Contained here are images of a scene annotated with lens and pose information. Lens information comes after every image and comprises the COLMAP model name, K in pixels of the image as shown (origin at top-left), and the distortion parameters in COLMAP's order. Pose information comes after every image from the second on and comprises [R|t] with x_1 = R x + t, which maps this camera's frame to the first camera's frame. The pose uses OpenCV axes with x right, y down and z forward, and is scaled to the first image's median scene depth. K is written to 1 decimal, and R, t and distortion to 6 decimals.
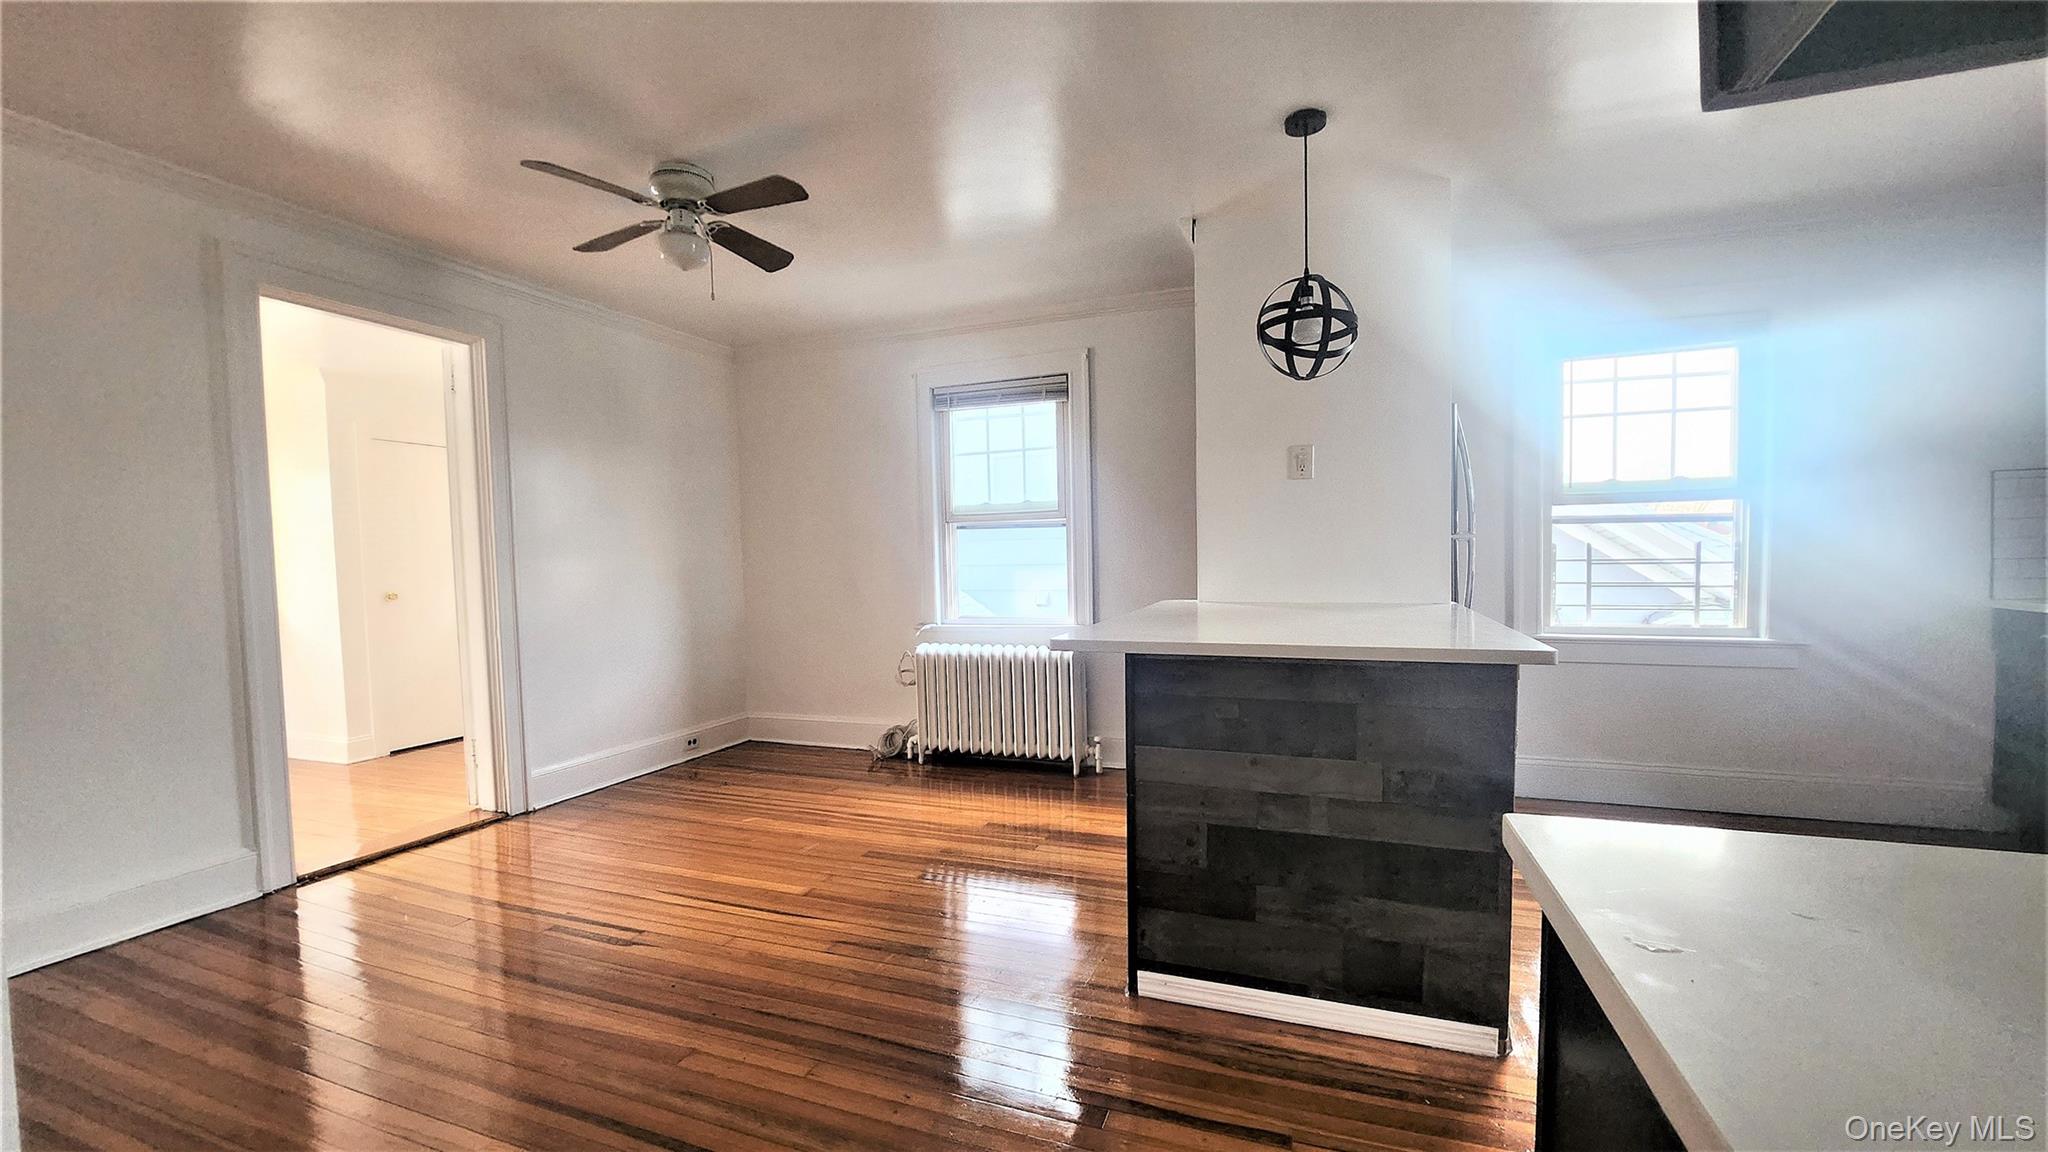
lens RADIAL K [[820.5, 0, 1021.3], [0, 820.5, 594.1], [0, 0, 1]] dist [-0.013032, -0.000202]
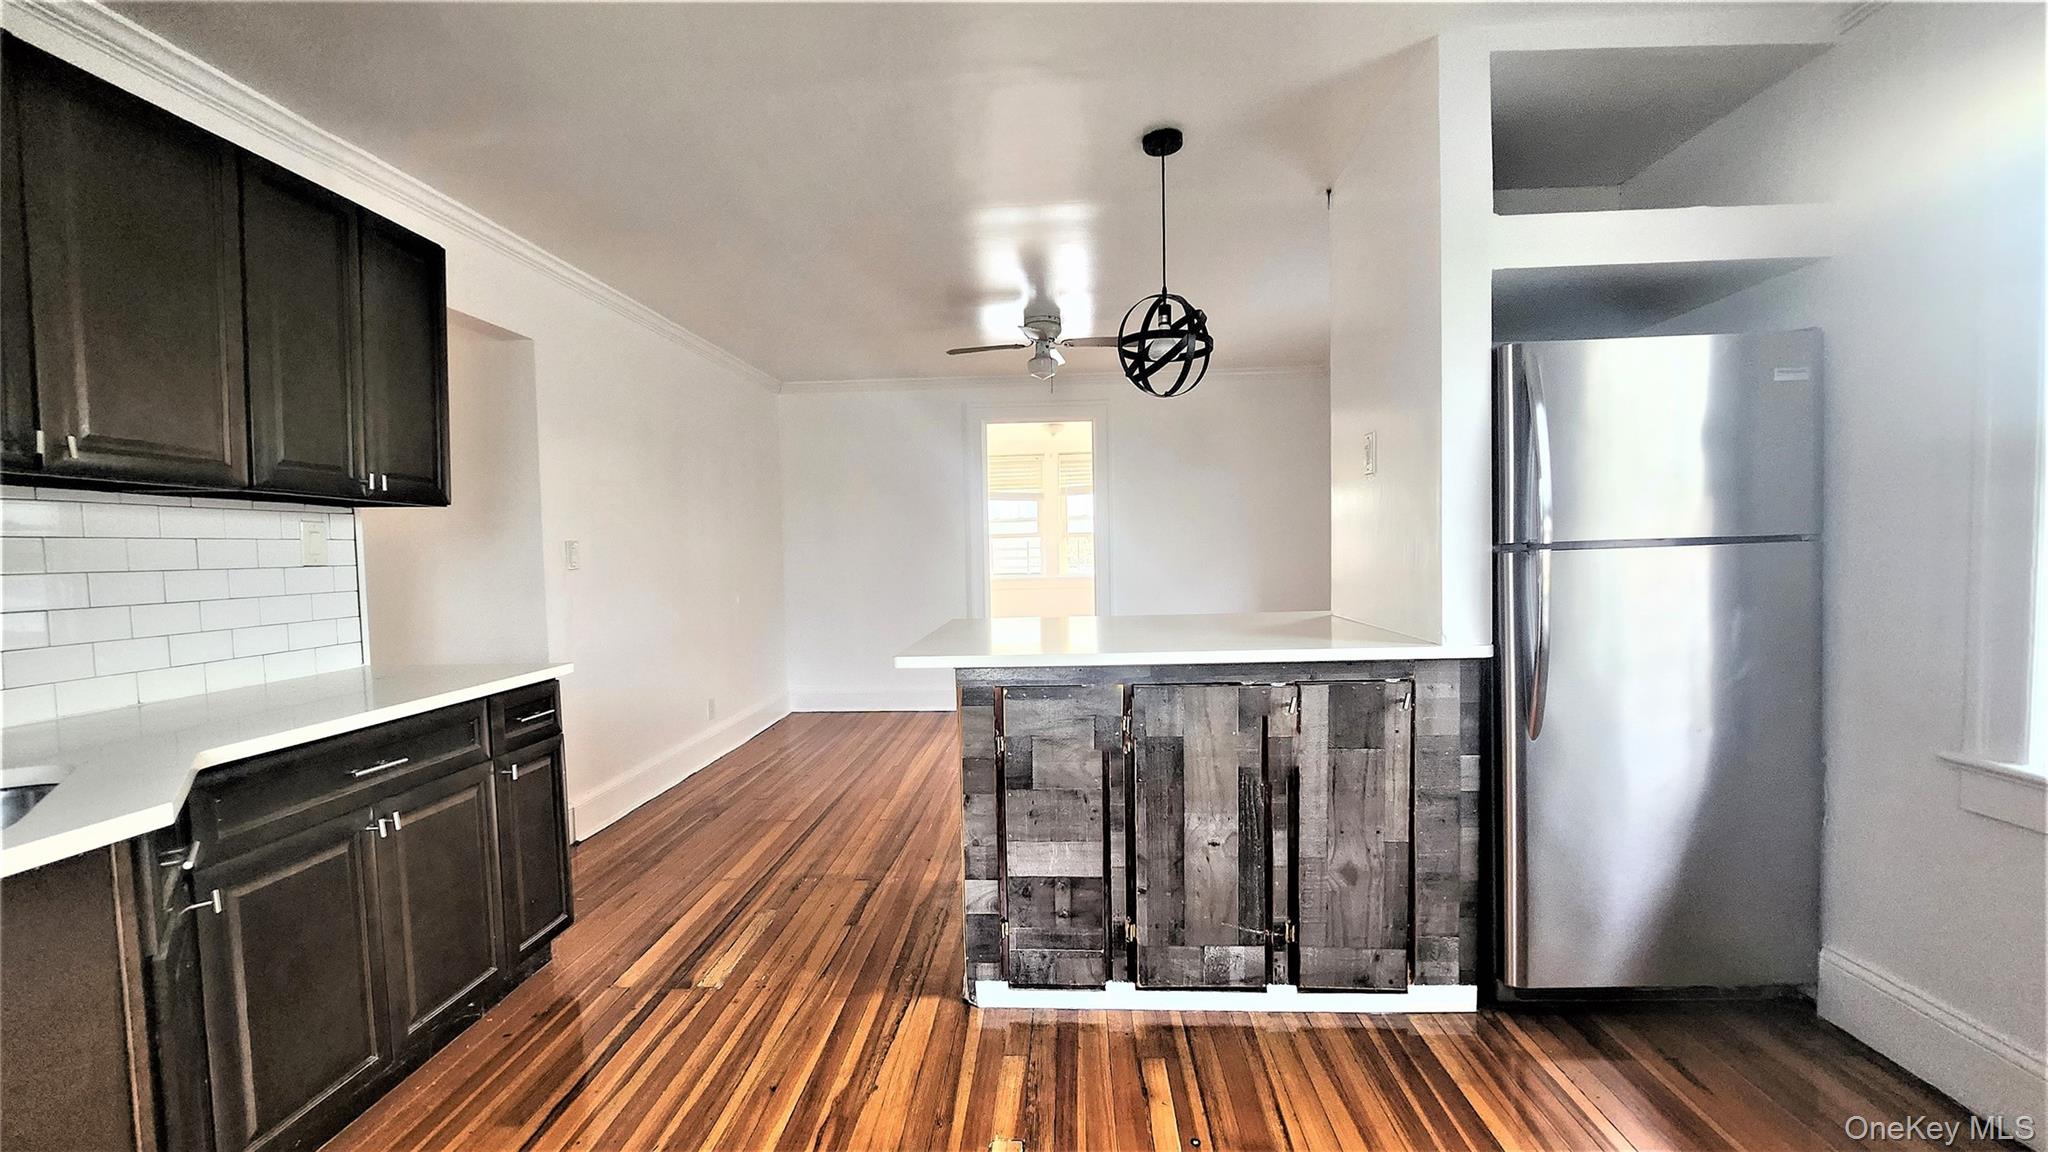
lens RADIAL K [[820.5, 0, 1021.3], [0, 820.5, 594.1], [0, 0, 1]] dist [-0.013032, -0.000202]
pose [[0.297379, 0.069370, -0.952236, 0.983617], [-0.034382, 0.997488, 0.061930, -0.059003], [0.954140, 0.014323, 0.299017, 0.408724]]
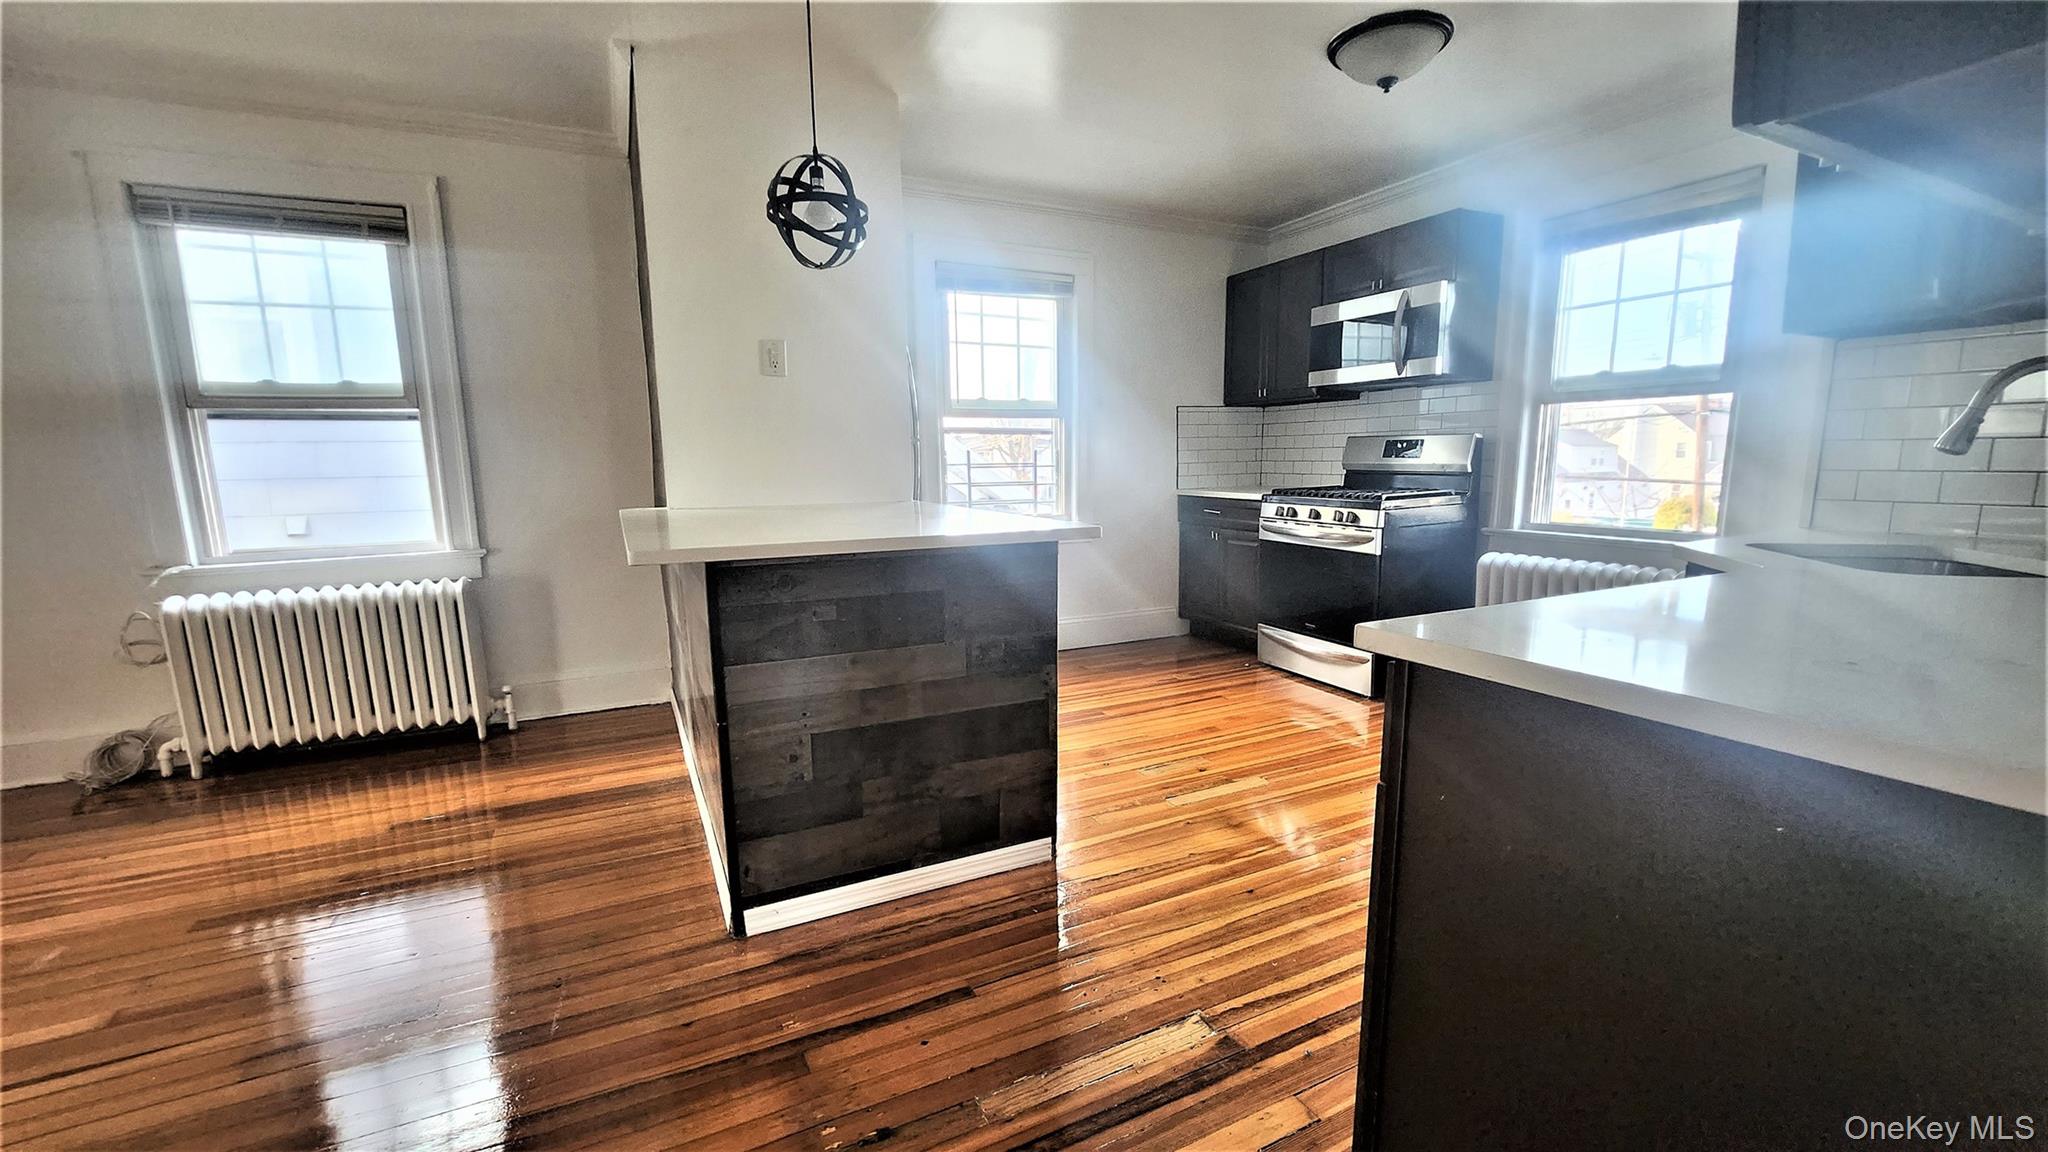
lens RADIAL K [[820.5, 0, 1021.3], [0, 820.5, 594.1], [0, 0, 1]] dist [-0.013032, -0.000202]
pose [[0.679300, -0.110527, 0.725490, -0.178665], [0.035585, 0.992391, 0.117869, 0.010180], [-0.732998, -0.054251, 0.678064, 0.118645]]
